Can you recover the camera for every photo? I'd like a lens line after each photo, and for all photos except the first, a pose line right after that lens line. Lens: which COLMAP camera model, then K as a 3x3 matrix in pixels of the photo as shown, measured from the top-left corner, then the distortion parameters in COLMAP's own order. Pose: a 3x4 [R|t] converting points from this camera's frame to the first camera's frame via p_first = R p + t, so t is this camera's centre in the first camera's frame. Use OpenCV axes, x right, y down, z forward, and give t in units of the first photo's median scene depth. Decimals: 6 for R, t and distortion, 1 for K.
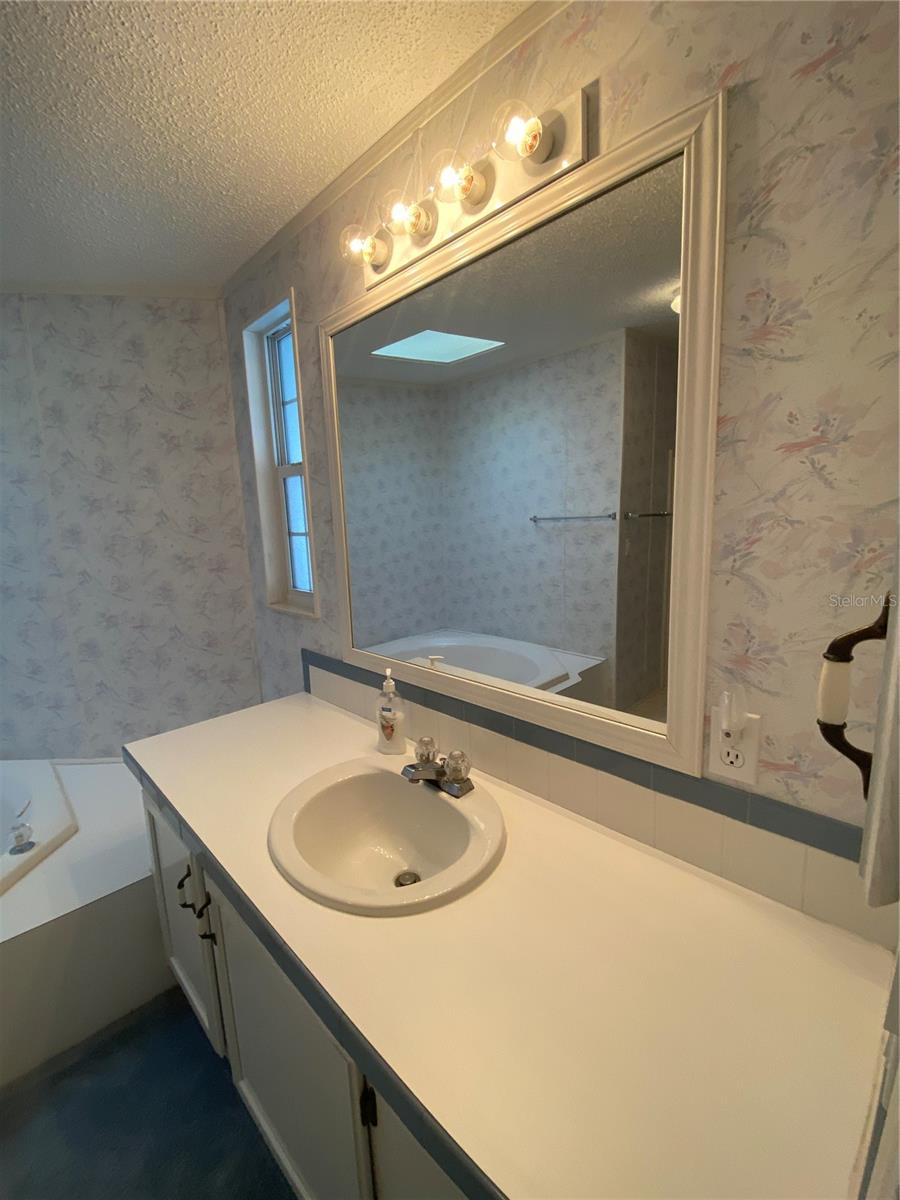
lens RADIAL K [[494.1, 0, 449.7], [0, 494.1, 601.3], [0, 0, 1]] dist [0.003361, -0.007264]
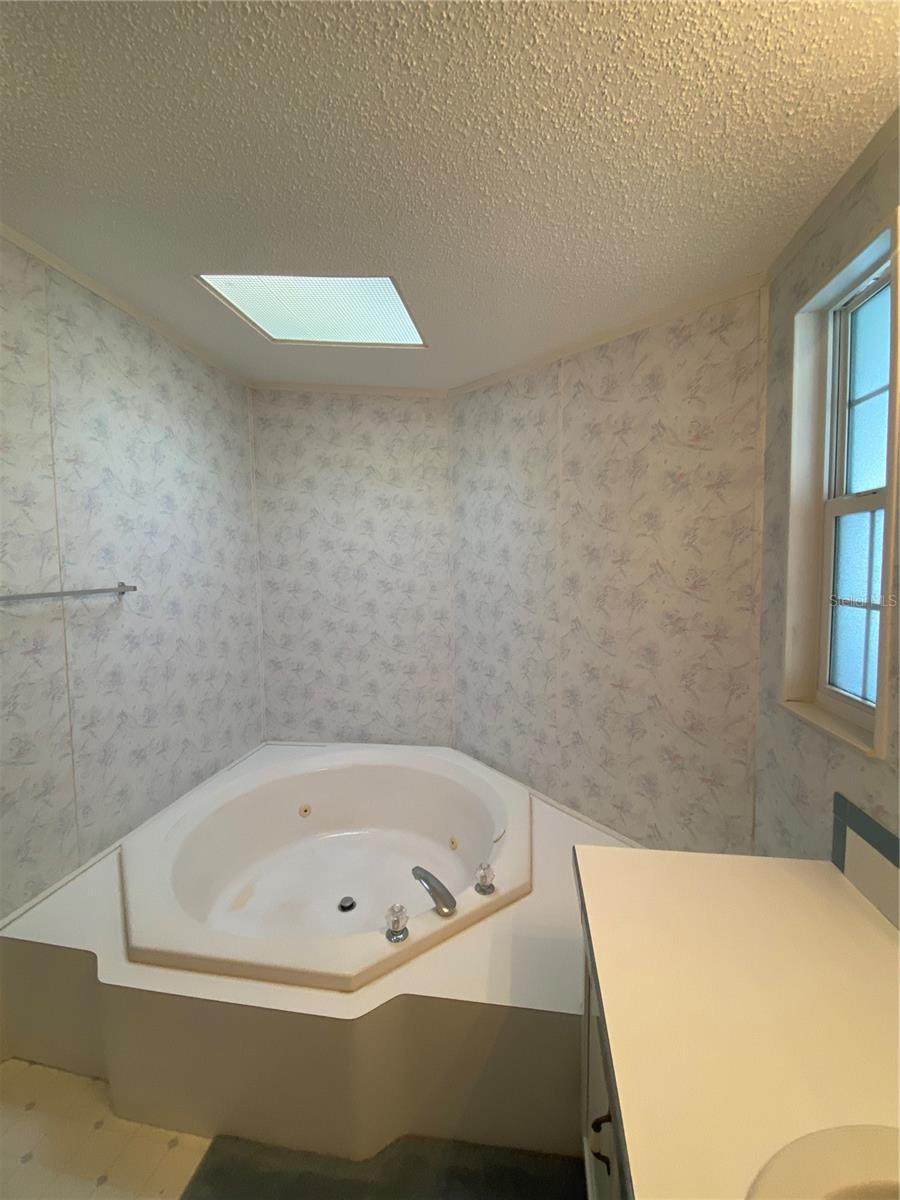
lens RADIAL K [[494.1, 0, 443.4], [0, 494.1, 605.3], [0, 0, 1]] dist [0.003361, -0.007264]
pose [[0.584276, 0.087698, -0.806803, -0.097416], [-0.122633, 0.992269, 0.019048, -0.078468], [0.802236, 0.087811, 0.590514, 0.195997]]
